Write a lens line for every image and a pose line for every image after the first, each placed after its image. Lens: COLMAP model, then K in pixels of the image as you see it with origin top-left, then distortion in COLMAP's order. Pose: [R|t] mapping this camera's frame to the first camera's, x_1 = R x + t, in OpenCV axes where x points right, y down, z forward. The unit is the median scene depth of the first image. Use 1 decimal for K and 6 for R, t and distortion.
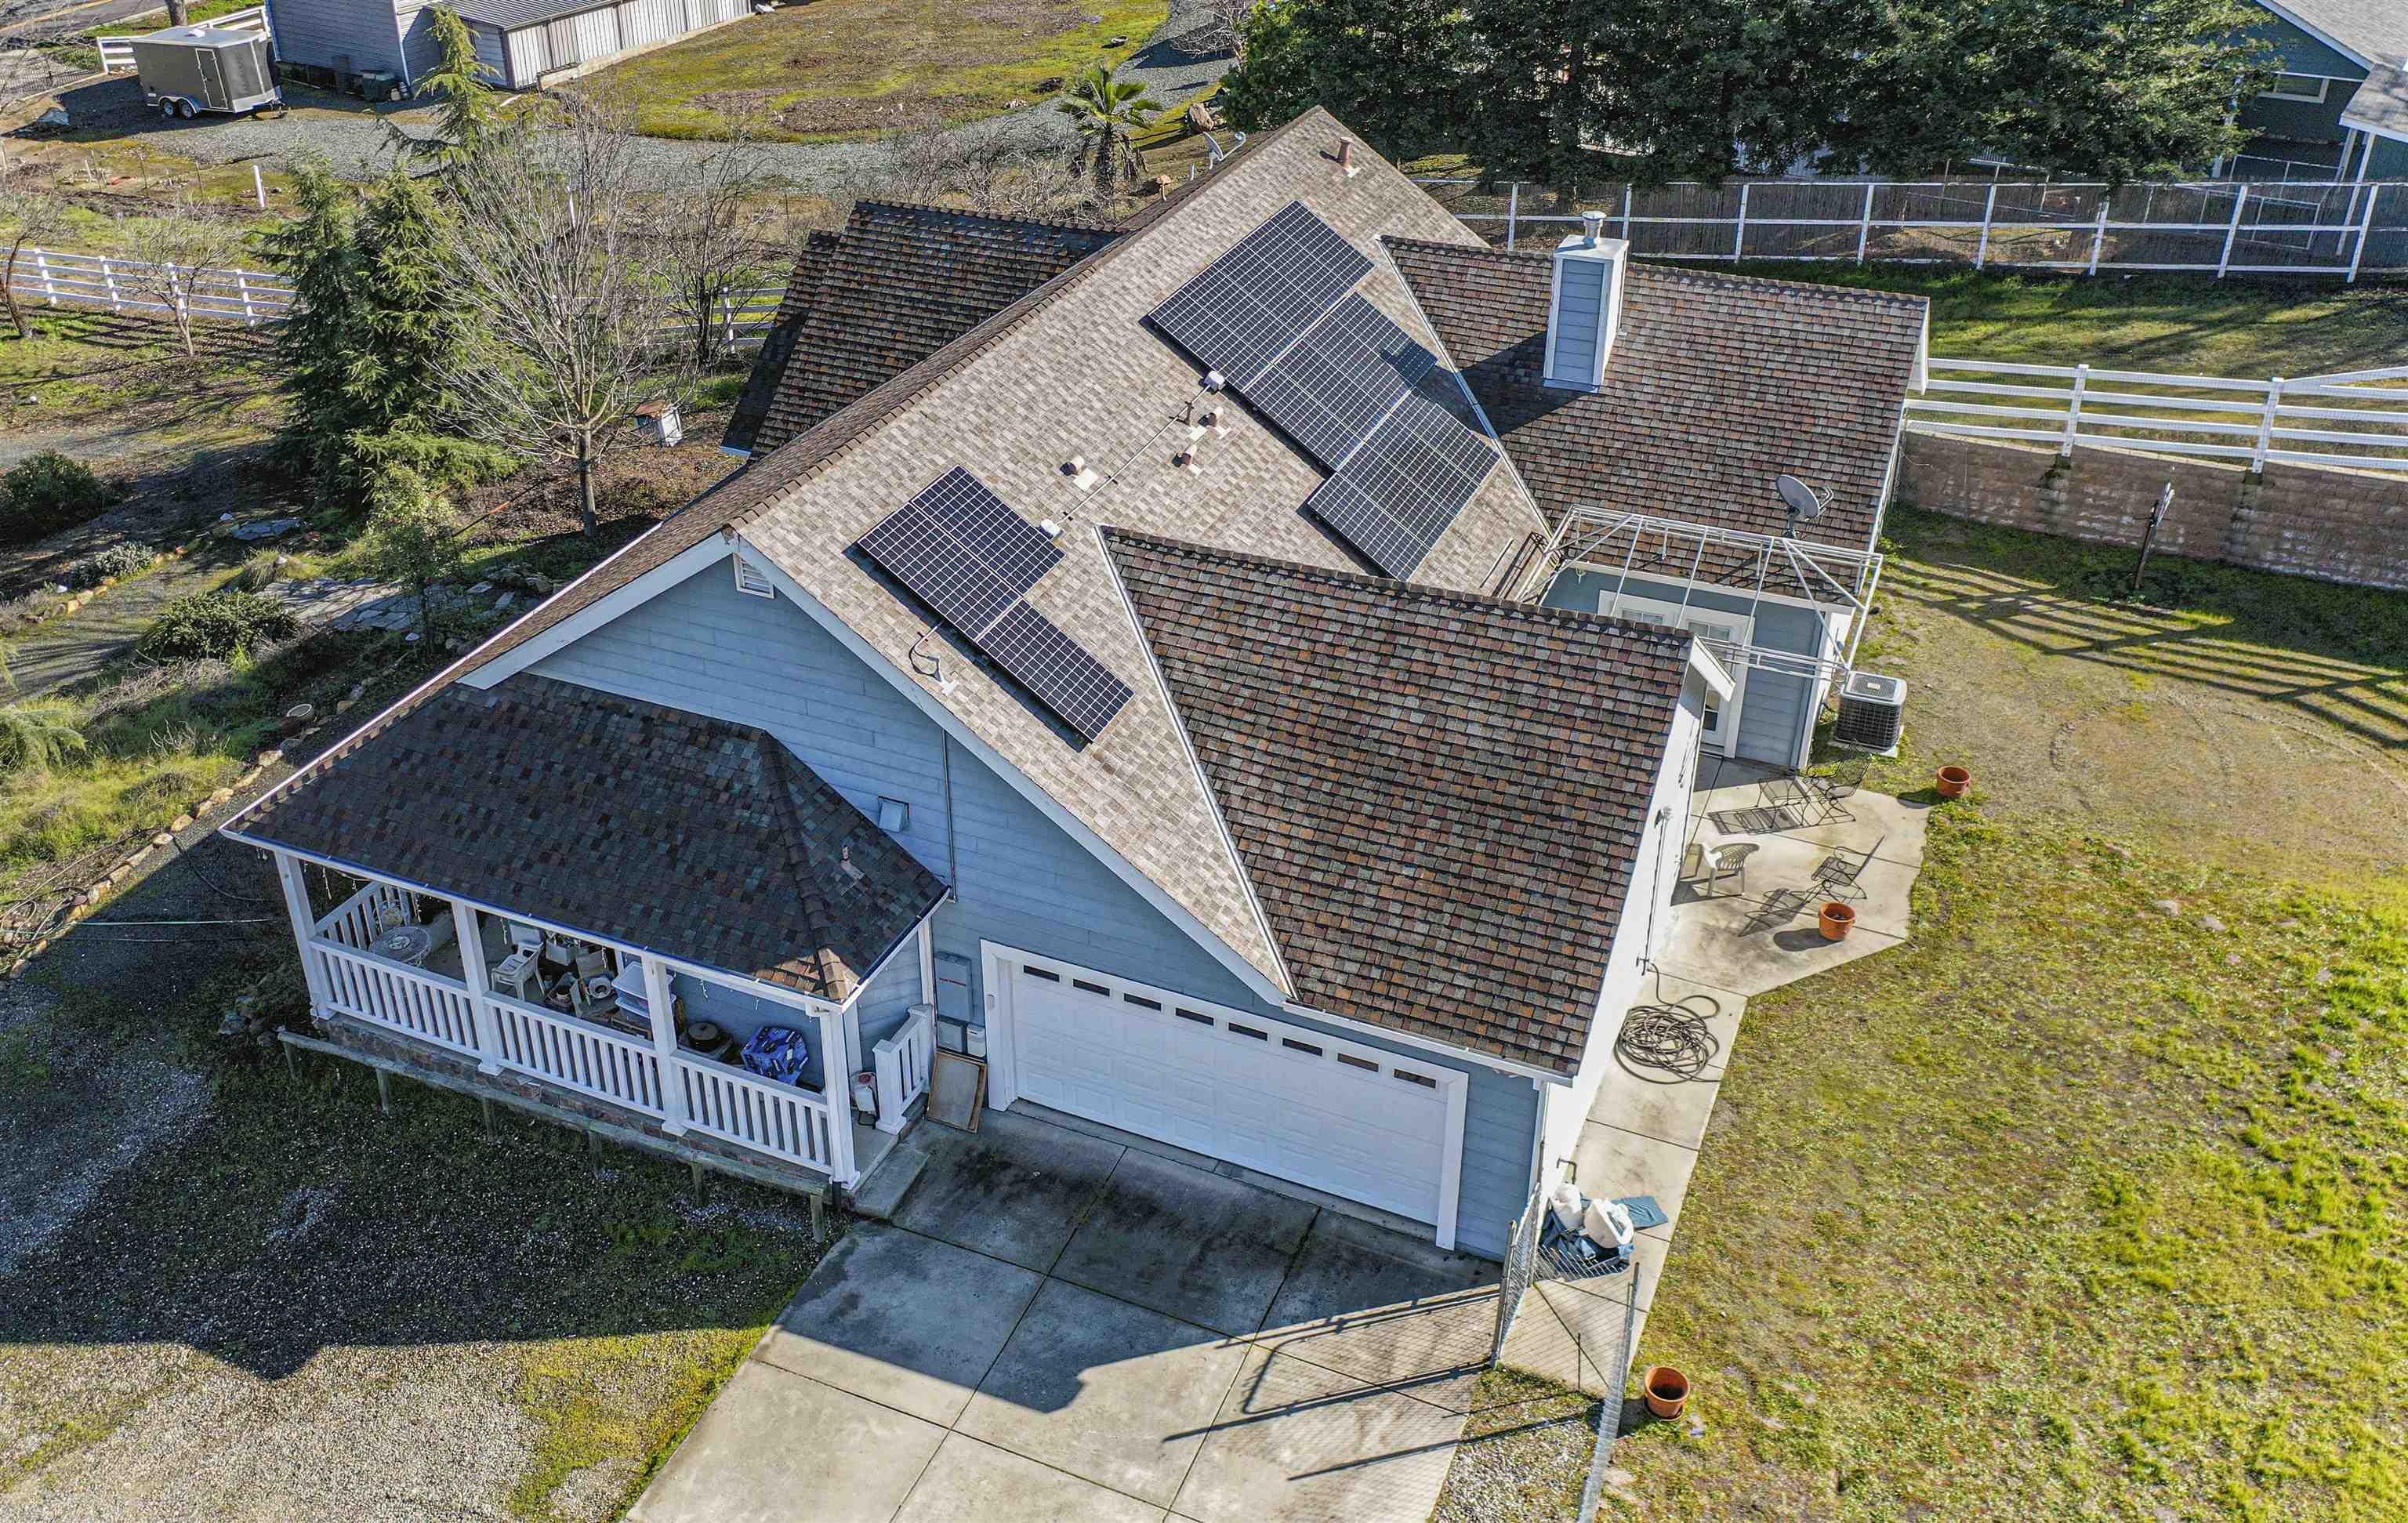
lens RADIAL K [[2116.6, 0, 1129.8], [0, 2116.6, 614.3], [0, 0, 1]] dist [0.053460, -0.006485]
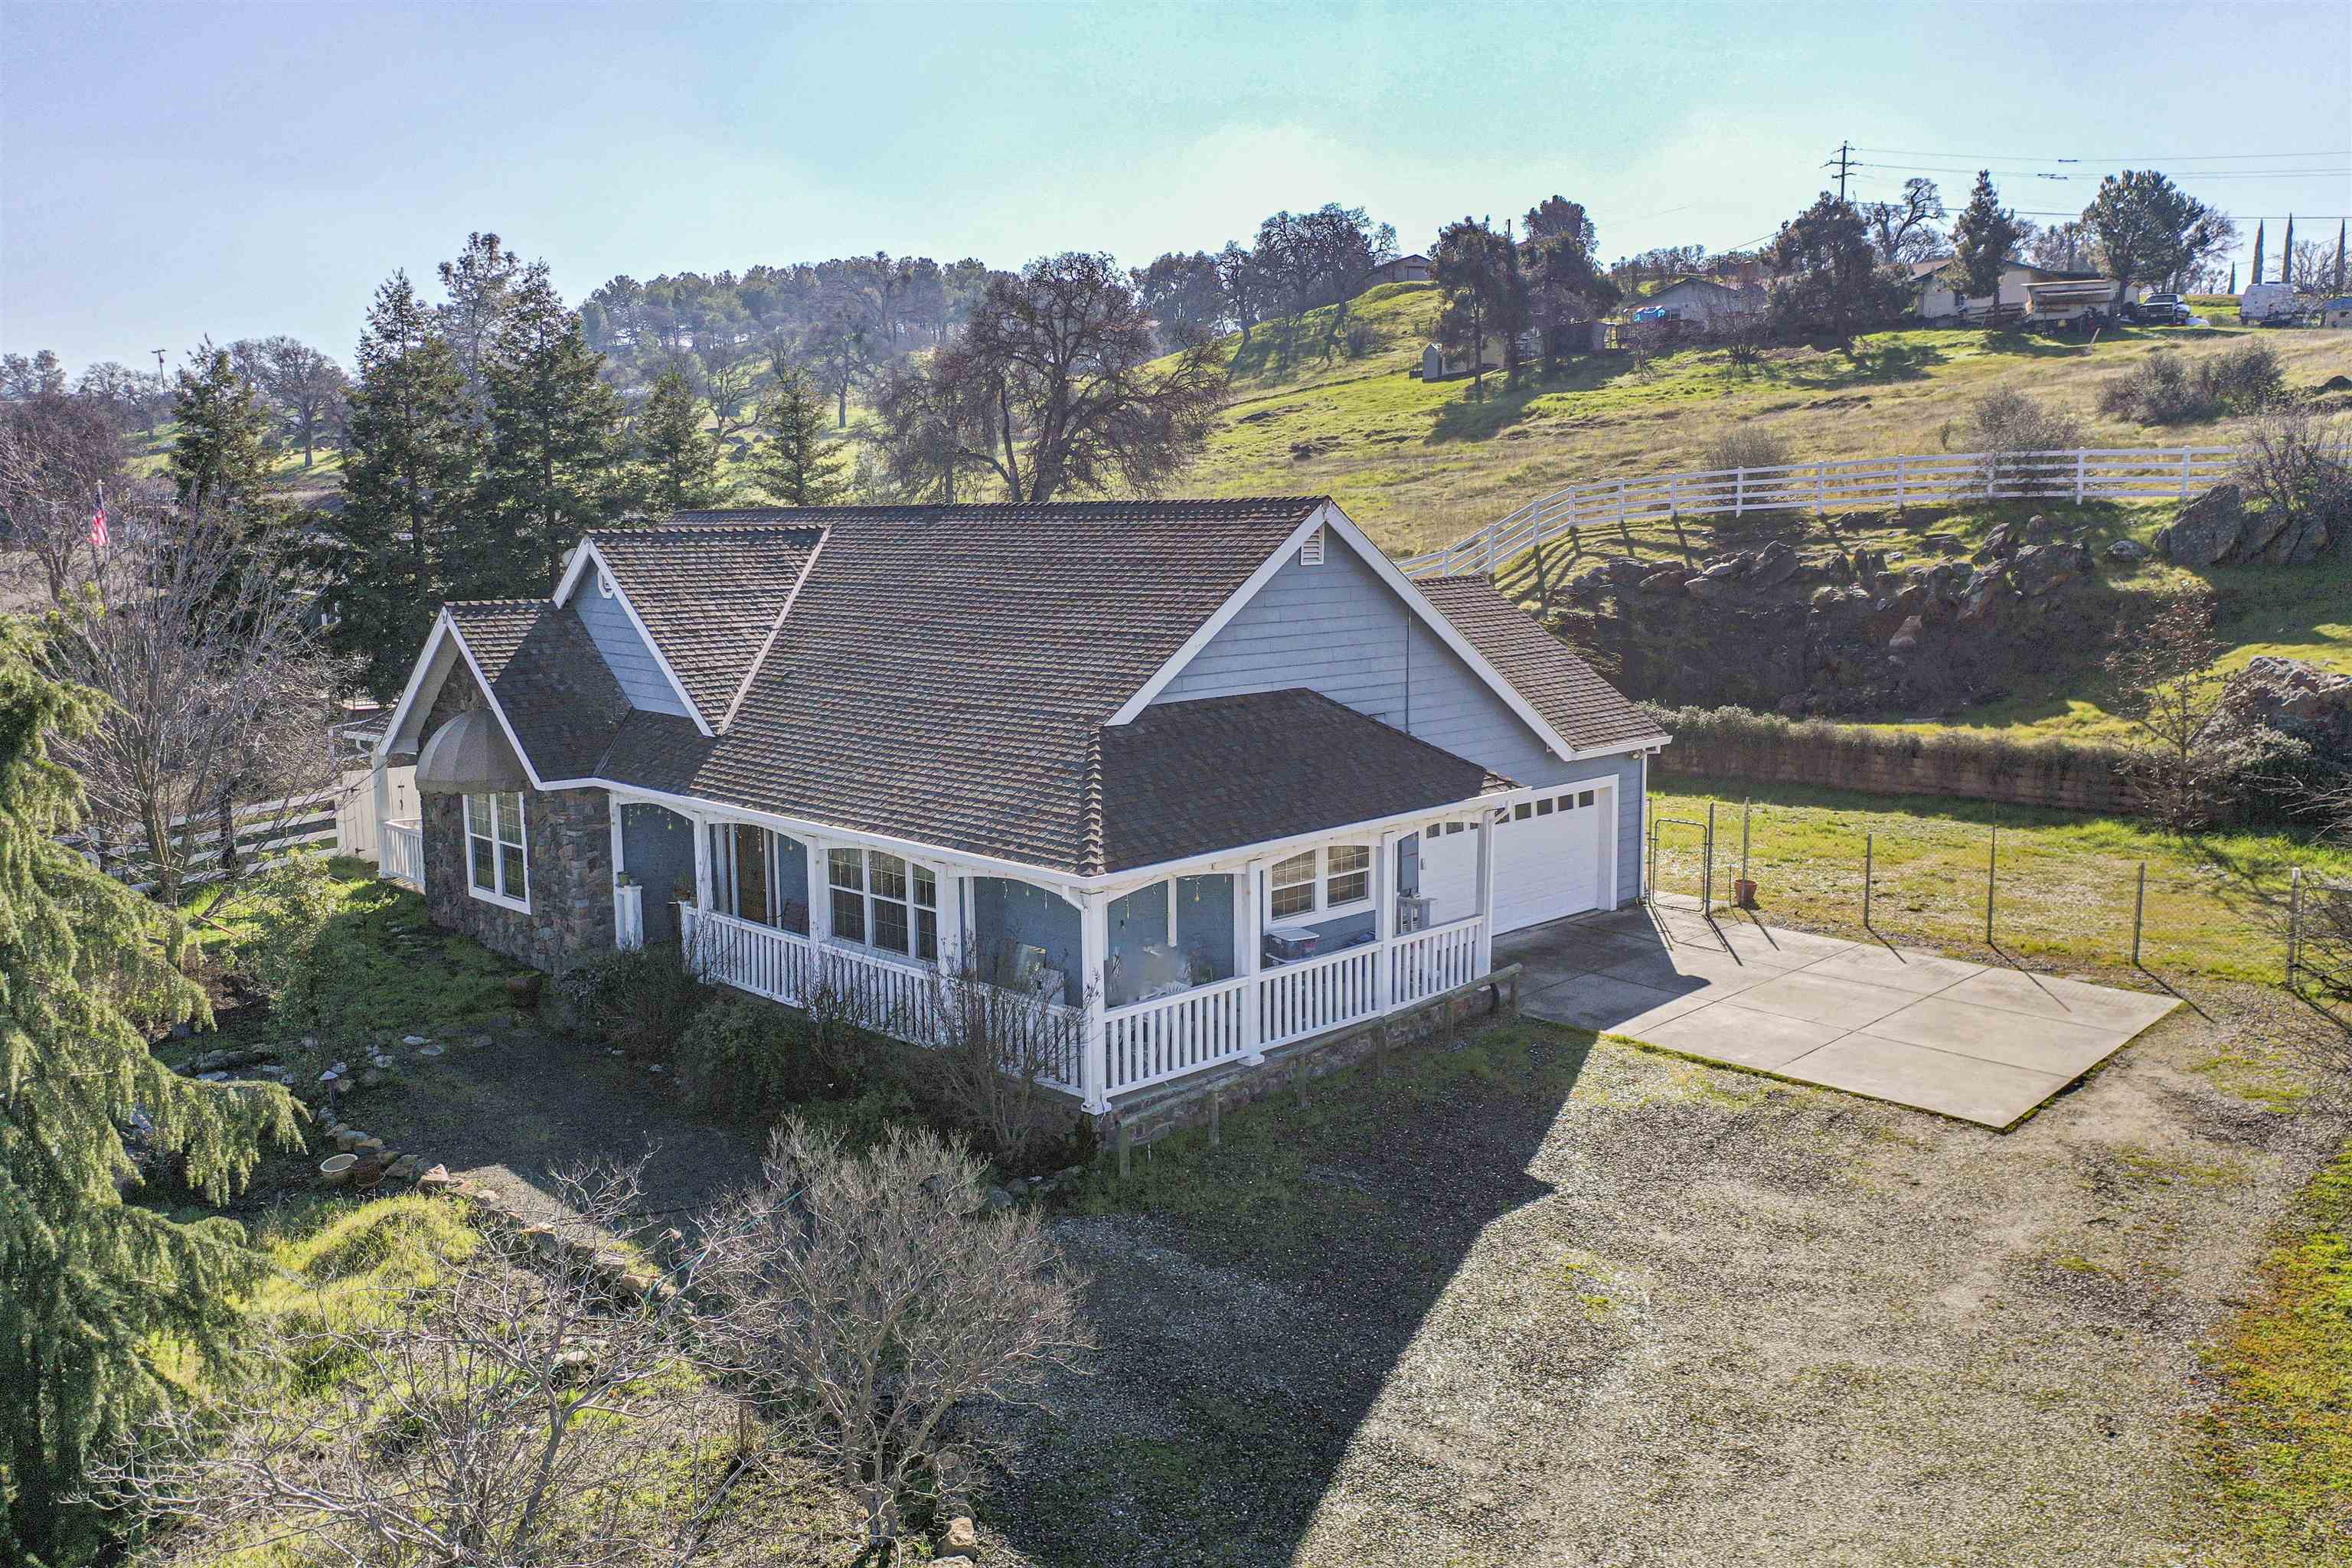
lens RADIAL K [[1853.1, 0, 1195.6], [0, 1853.1, 783.6], [0, 0, 1]] dist [0.013273, 0.002334]
pose [[0.349124, -0.124173, 0.928813, -1.318958], [0.453827, 0.889592, -0.051656, 0.142362], [-0.819850, 0.439554, 0.366931, 0.716892]]
